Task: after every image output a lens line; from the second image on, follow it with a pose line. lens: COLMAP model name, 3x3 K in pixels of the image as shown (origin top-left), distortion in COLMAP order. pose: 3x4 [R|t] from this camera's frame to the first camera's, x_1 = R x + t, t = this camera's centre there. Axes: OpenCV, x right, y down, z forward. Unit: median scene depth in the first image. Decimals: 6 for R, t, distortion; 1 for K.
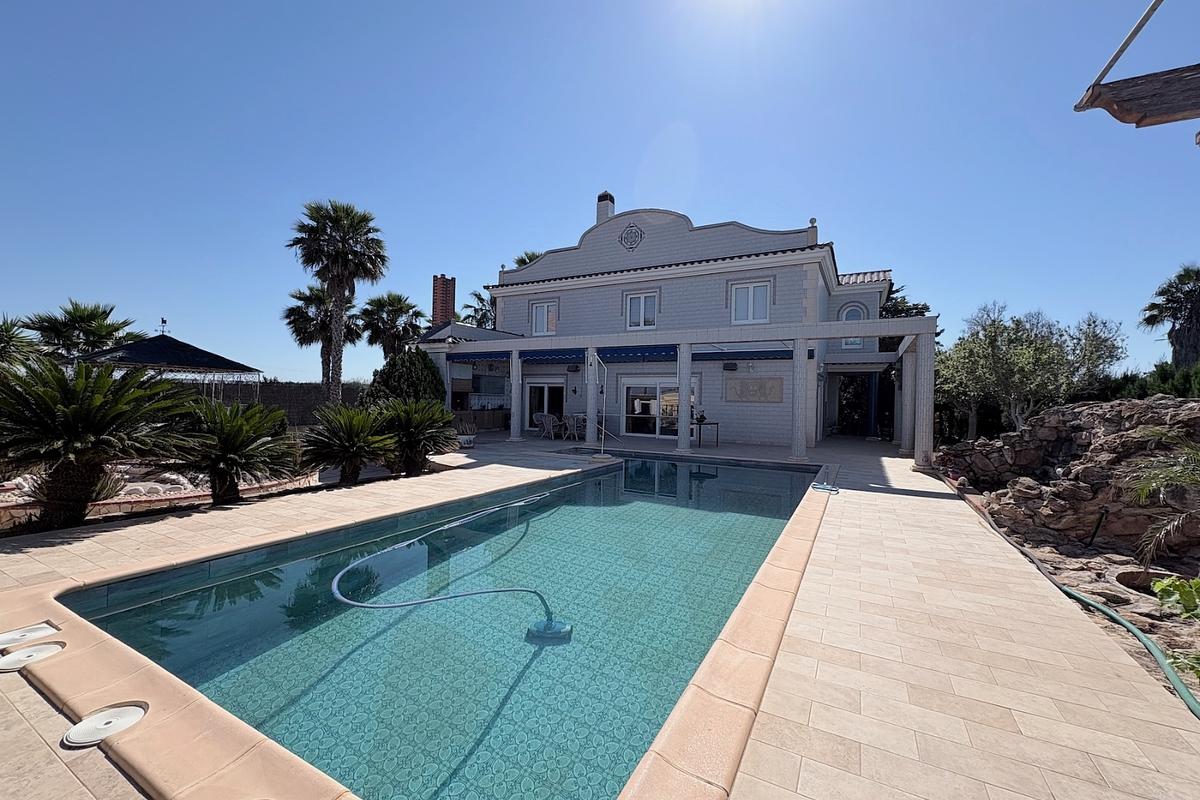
lens RADIAL K [[476.5, 0, 601.4], [0, 476.5, 400.6], [0, 0, 1]] dist [-0.001334, 0.000815]
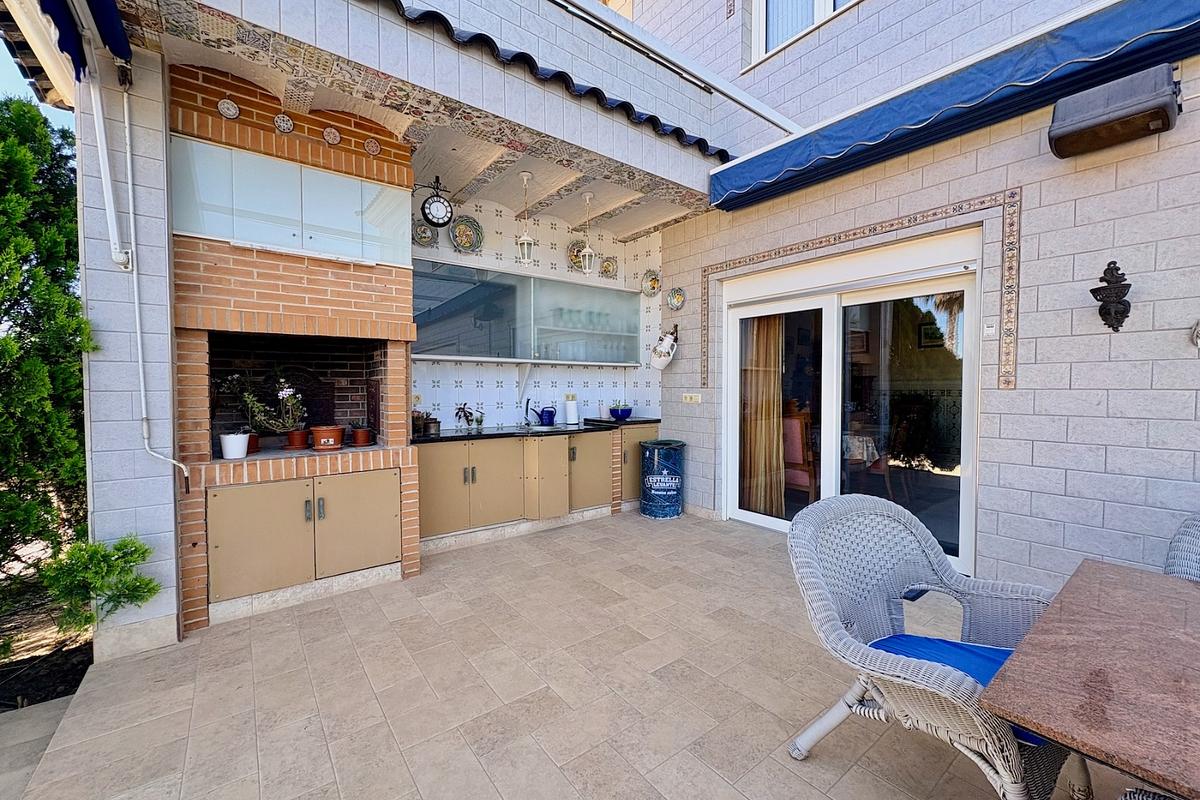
lens RADIAL K [[476.5, 0, 596.9], [0, 476.5, 399.8], [0, 0, 1]] dist [-0.001334, 0.000815]
pose [[0.913316, -0.013097, -0.407040, -0.125017], [0.022353, 0.999588, 0.017992, 0.001501], [0.406637, -0.025531, 0.913233, 0.788138]]
